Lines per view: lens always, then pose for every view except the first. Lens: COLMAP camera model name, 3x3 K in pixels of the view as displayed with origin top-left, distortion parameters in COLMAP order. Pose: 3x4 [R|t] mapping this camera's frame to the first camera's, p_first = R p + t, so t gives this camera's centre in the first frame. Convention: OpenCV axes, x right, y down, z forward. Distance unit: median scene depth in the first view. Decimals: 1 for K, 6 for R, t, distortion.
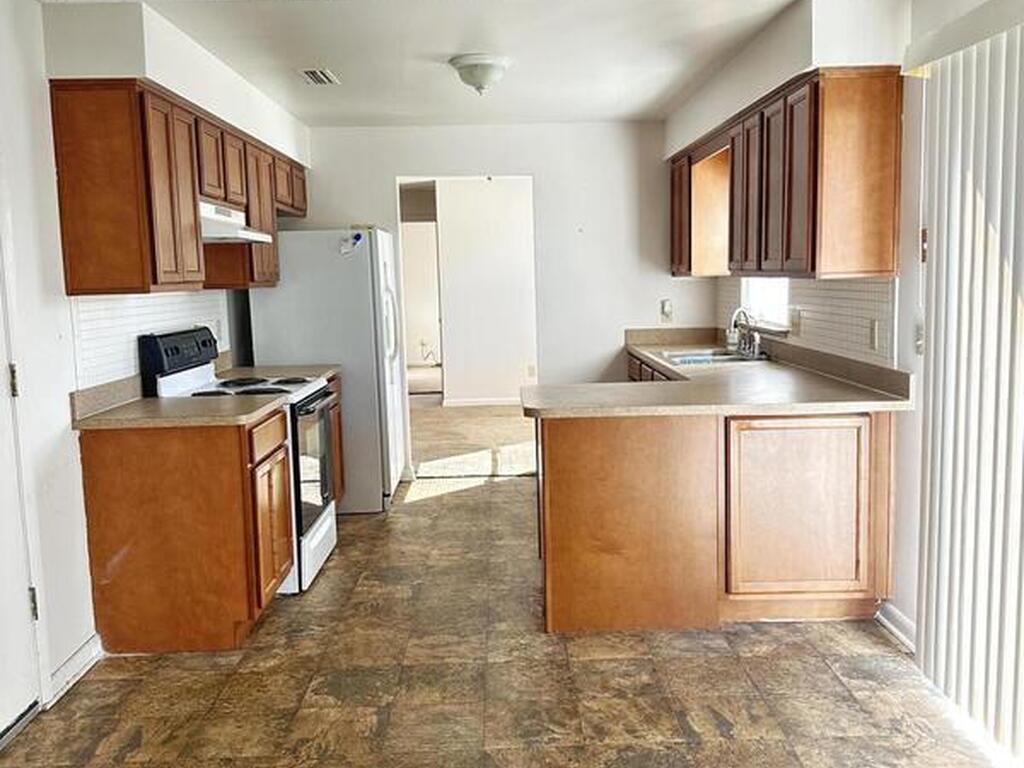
lens RADIAL K [[713.6, 0, 512.0], [0, 713.6, 384.0], [0, 0, 1]] dist [0.151333, -0.202720]
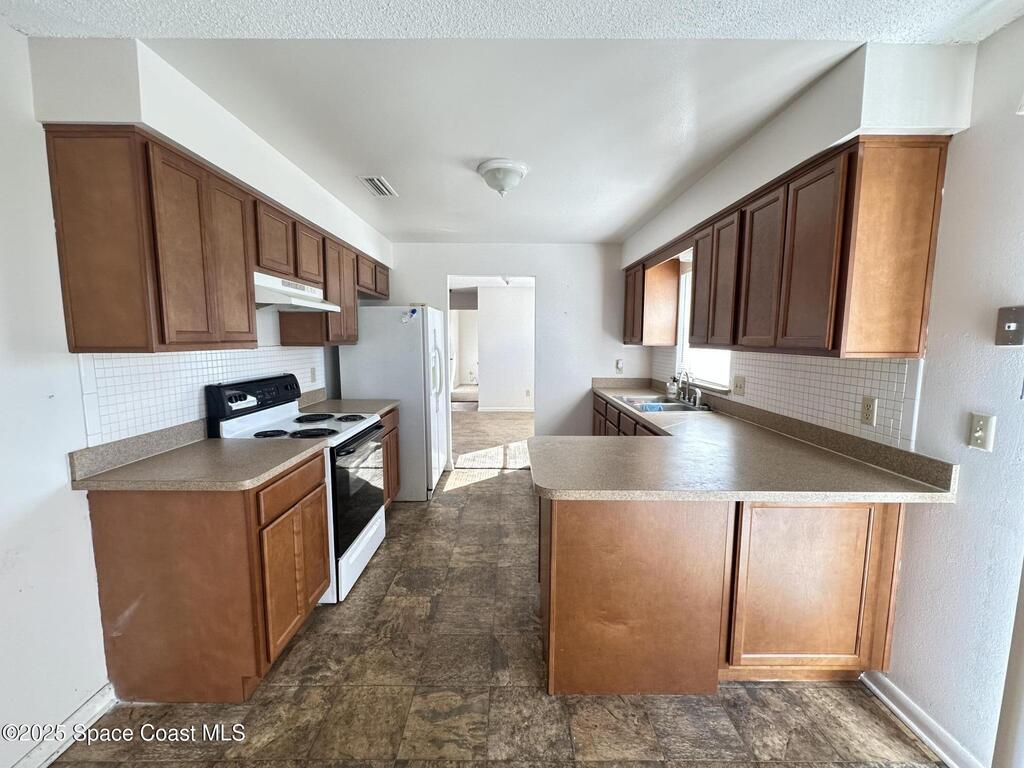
lens RADIAL K [[302.9, 0, 512.0], [0, 302.9, 384.0], [0, 0, 1]] dist [0.000417, 0.000050]
pose [[0.999472, 0.030861, -0.010123, -0.010301], [-0.030888, 0.999520, -0.002510, -0.074475], [0.010041, 0.002822, 0.999946, 0.466725]]
